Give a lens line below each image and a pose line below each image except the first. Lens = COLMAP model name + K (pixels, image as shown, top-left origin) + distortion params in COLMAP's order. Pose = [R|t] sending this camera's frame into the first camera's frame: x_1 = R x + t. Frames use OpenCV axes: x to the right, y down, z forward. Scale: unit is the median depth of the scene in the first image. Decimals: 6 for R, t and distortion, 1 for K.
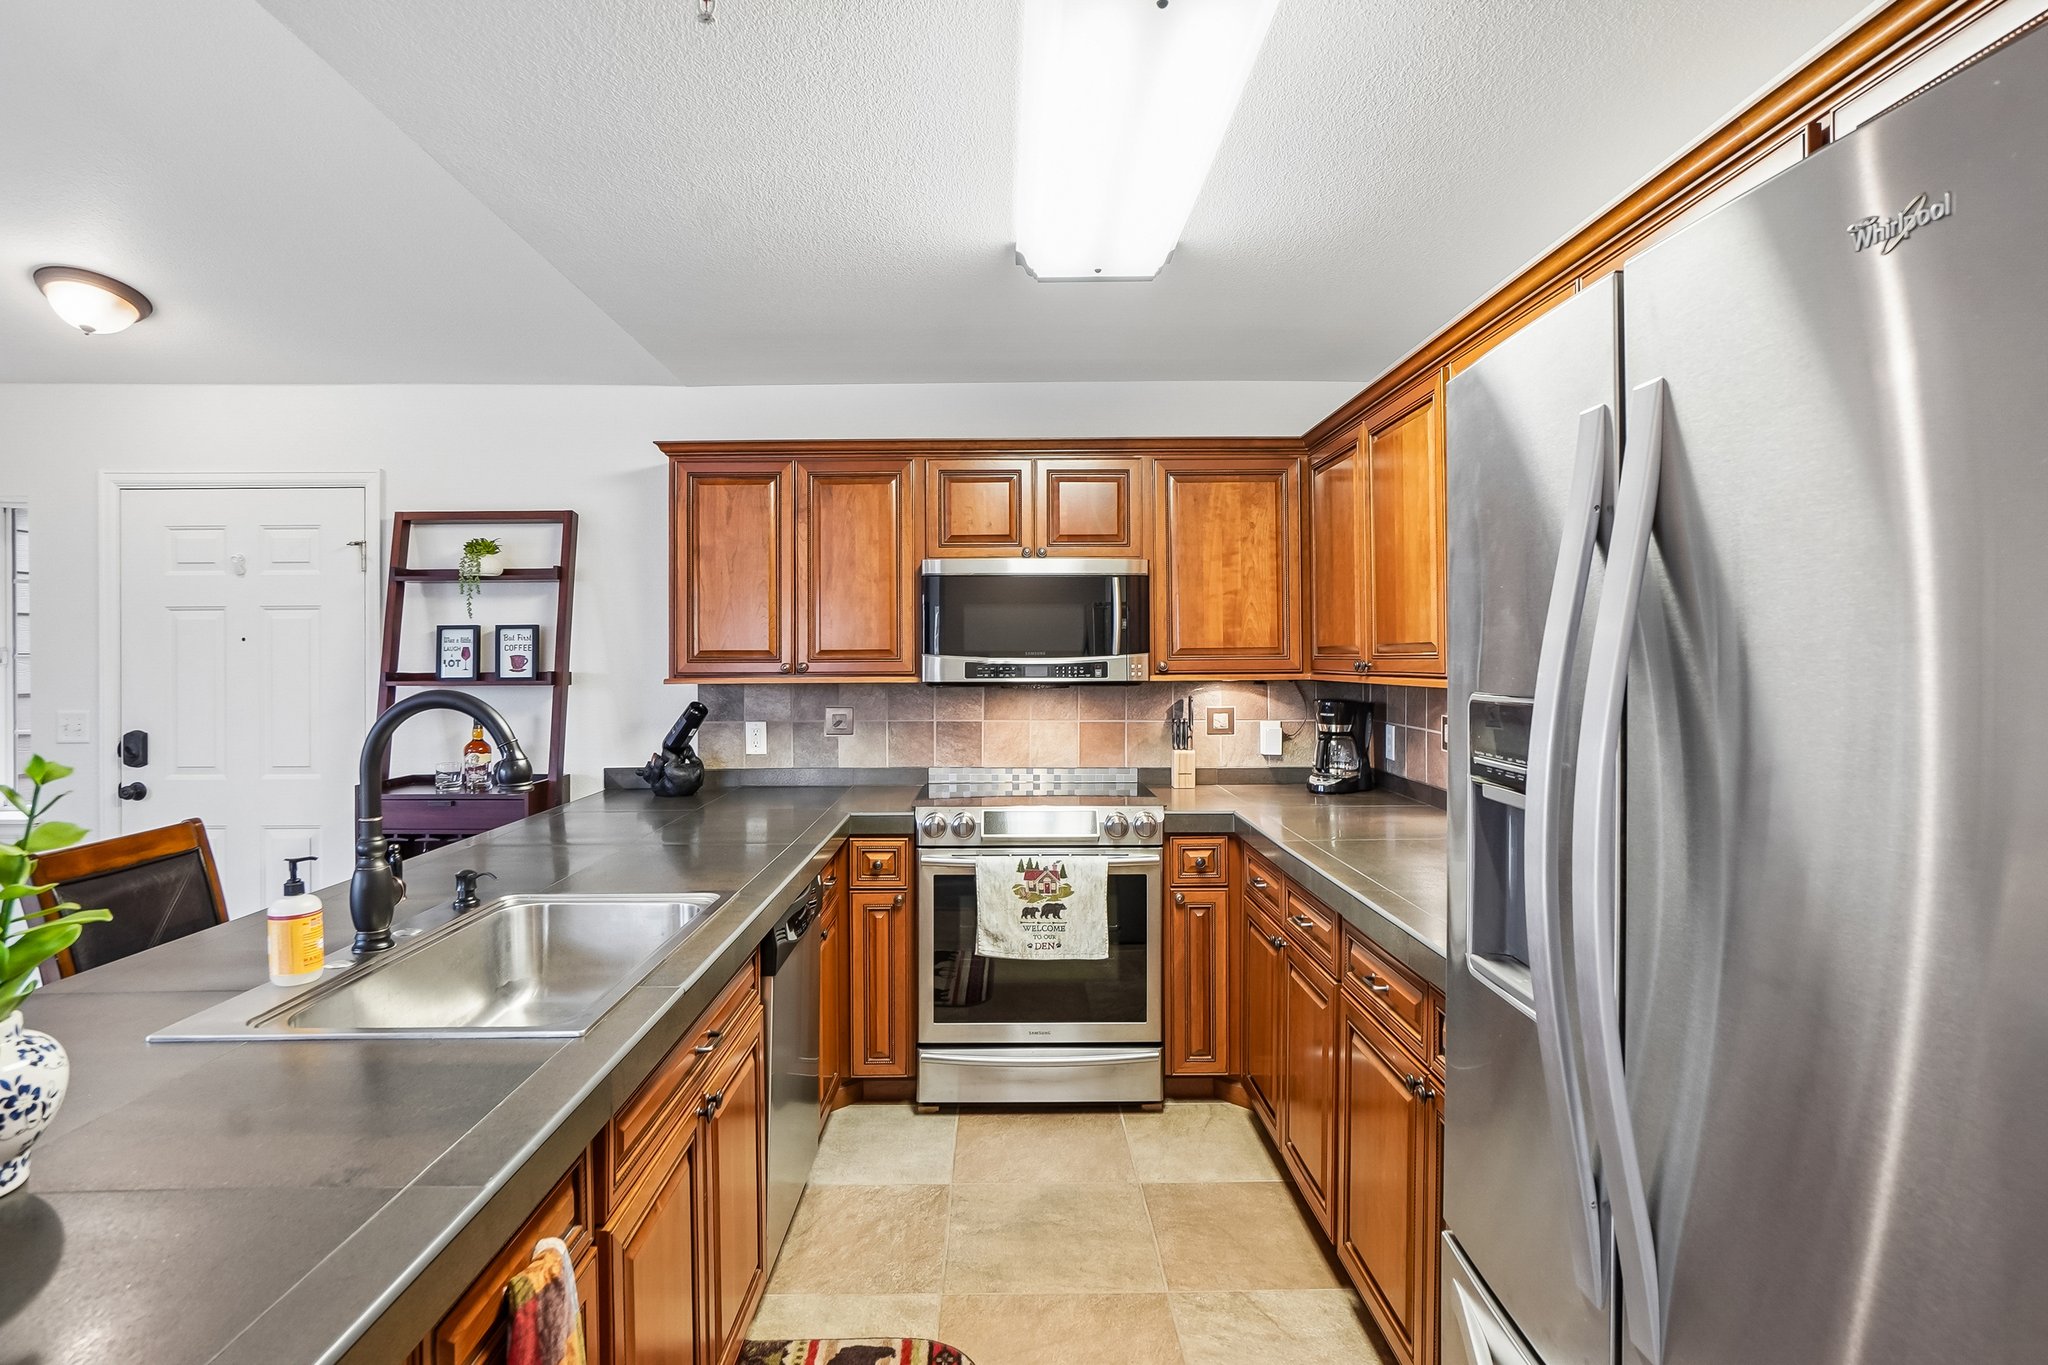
lens RADIAL K [[1071.1, 0, 999.1], [0, 1071.1, 650.2], [0, 0, 1]] dist [-0.035288, 0.018824]
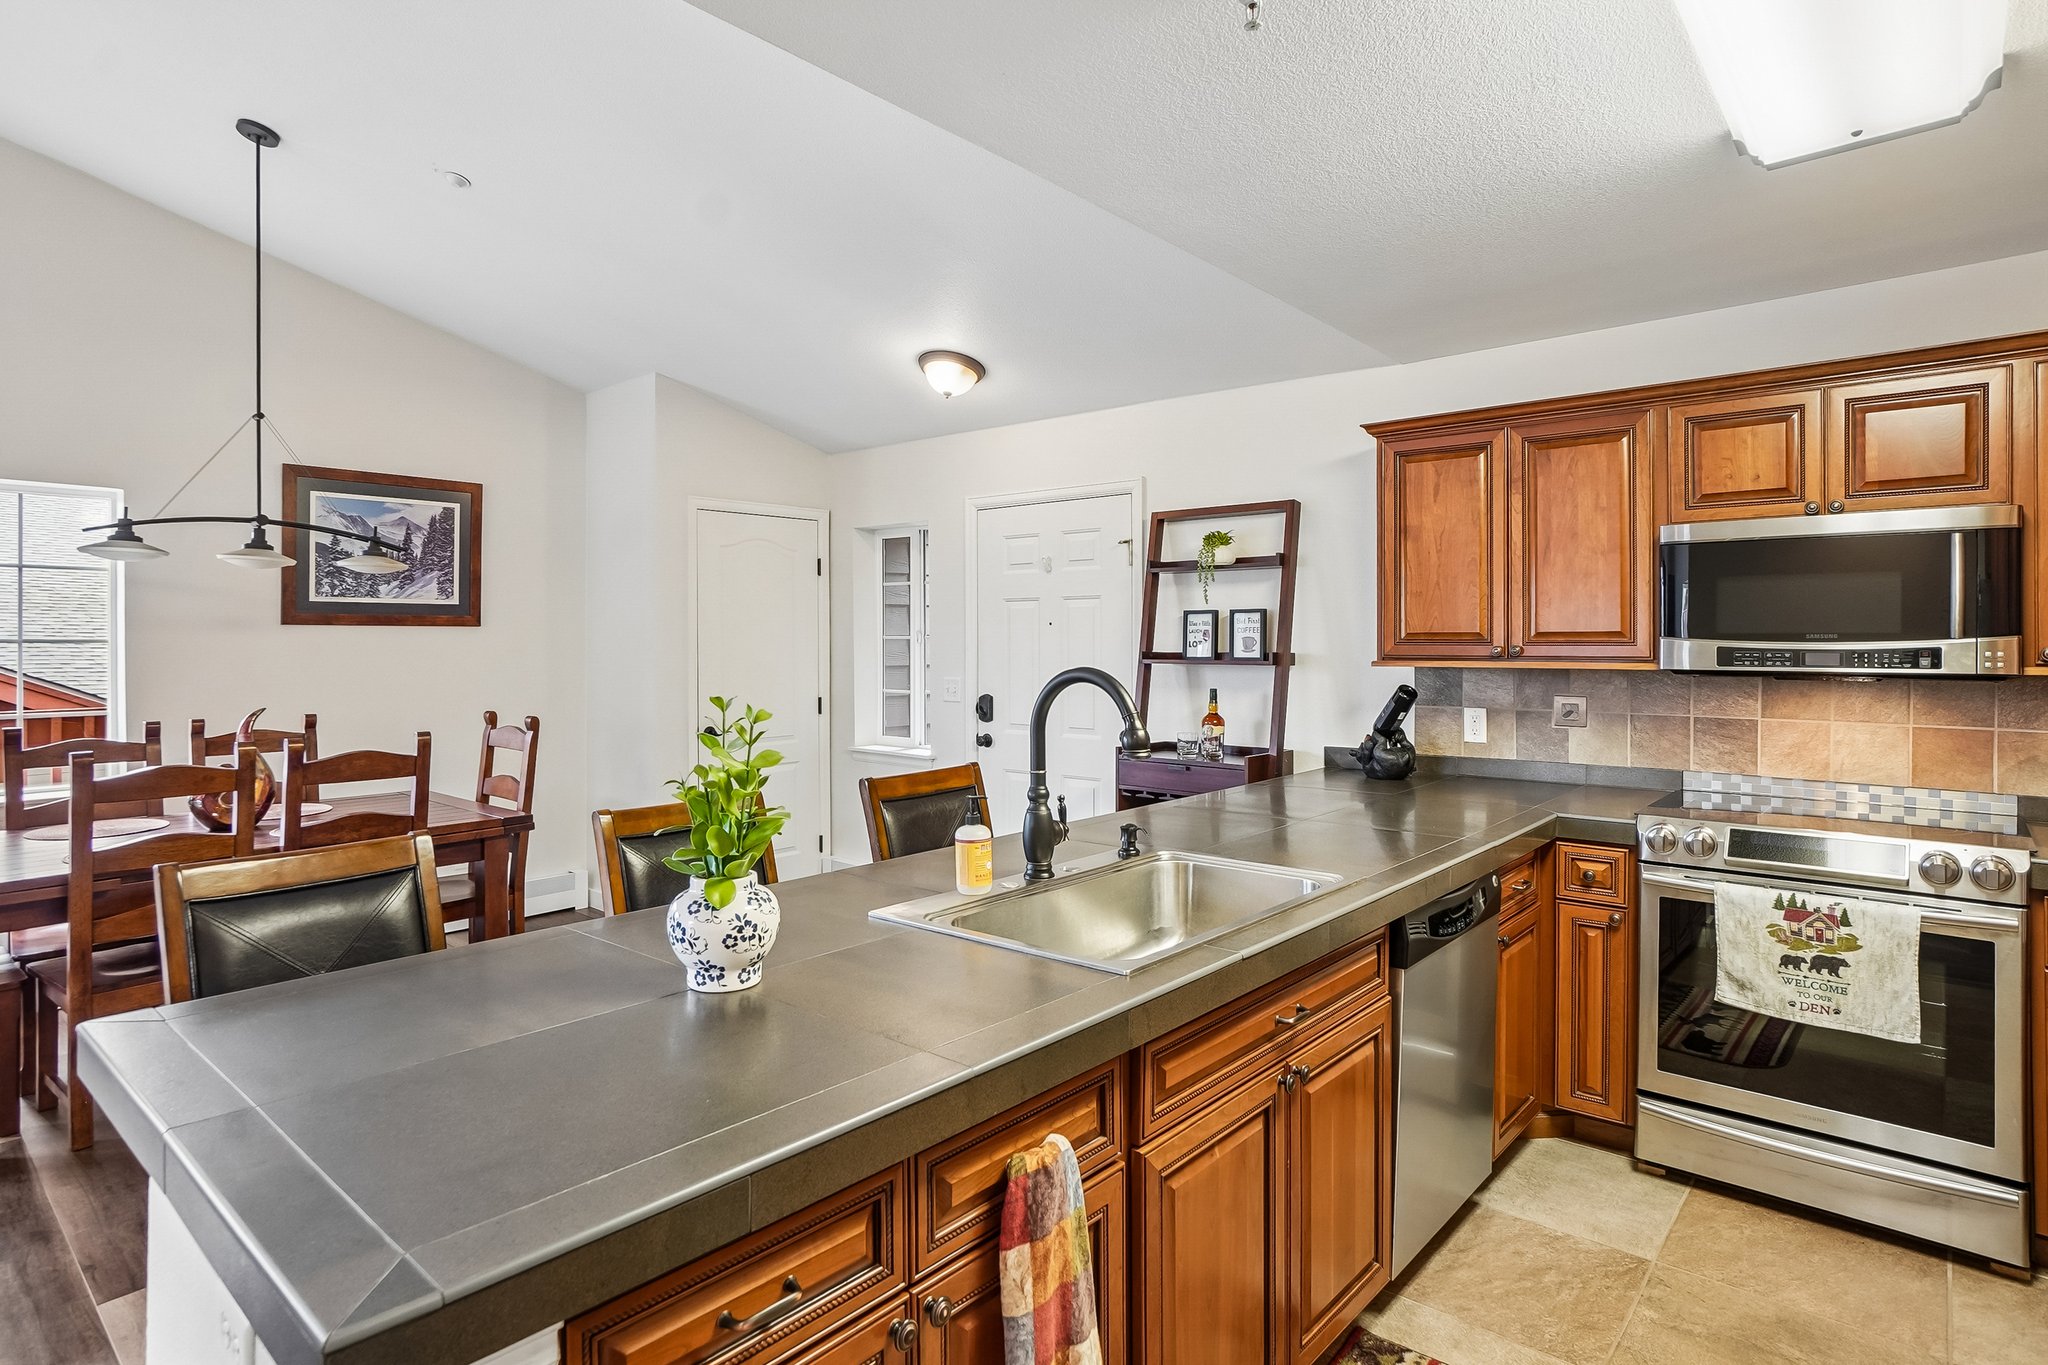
lens RADIAL K [[1079.4, 0, 1023.7], [0, 1079.4, 638.8], [0, 0, 1]] dist [-0.041213, 0.024176]
pose [[0.752323, 0.003183, -0.658787, 0.104812], [0.001182, 0.999980, 0.006182, -0.000543], [0.658794, -0.005429, 0.752304, 0.026615]]
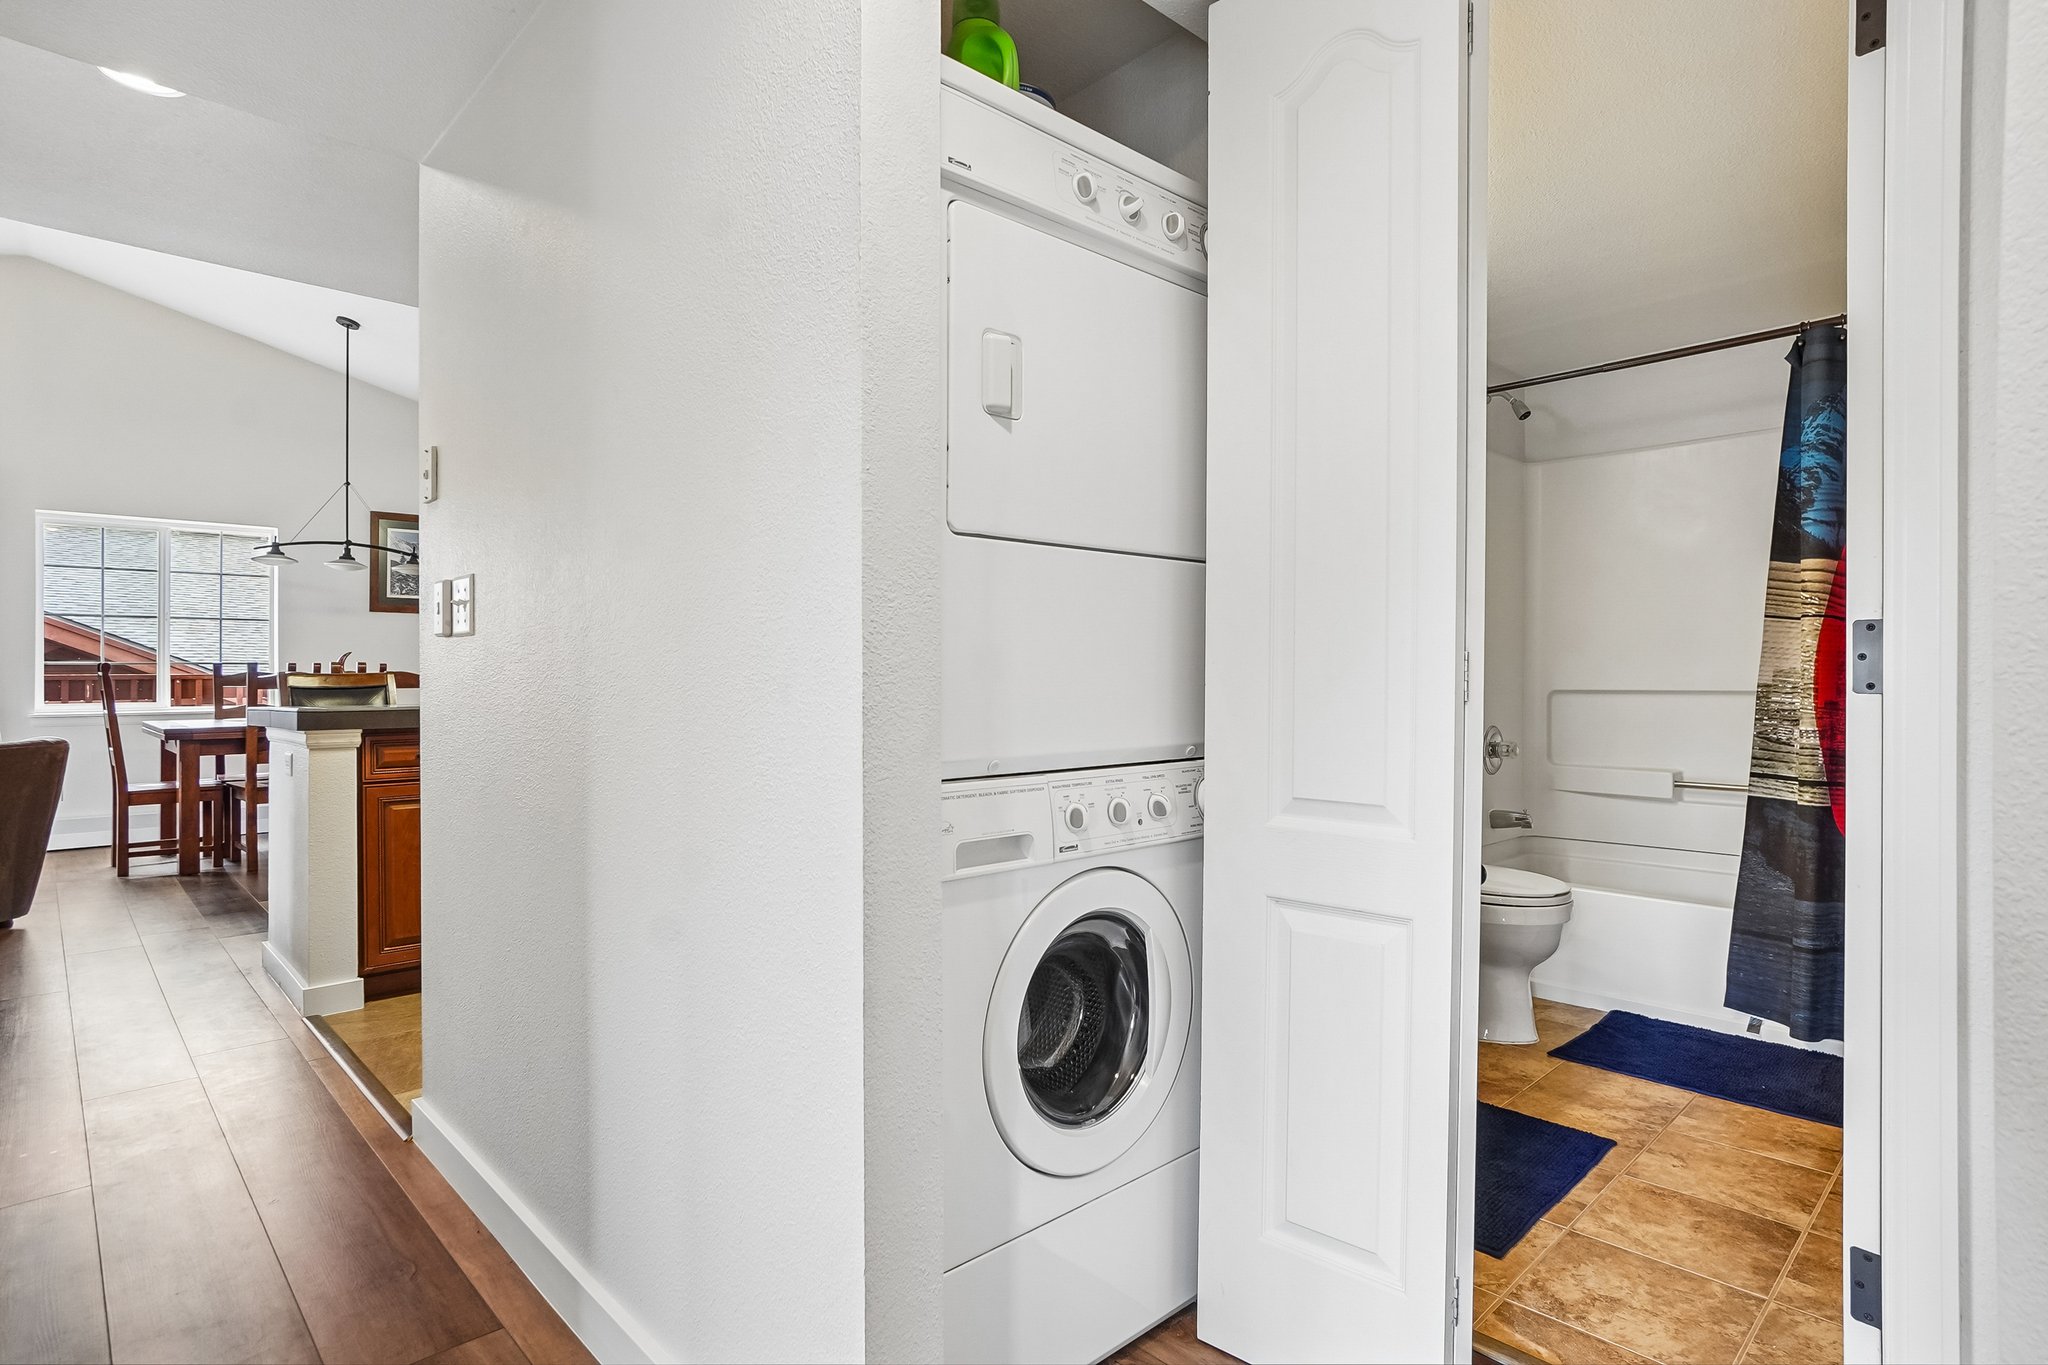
lens RADIAL K [[1064.0, 0, 1002.2], [0, 1064.0, 672.1], [0, 0, 1]] dist [-0.038223, 0.012210]
pose [[0.677296, 0.005813, -0.735687, 0.868744], [0.000846, 0.999962, 0.008680, 0.087281], [0.735710, -0.006502, 0.677266, -0.067158]]
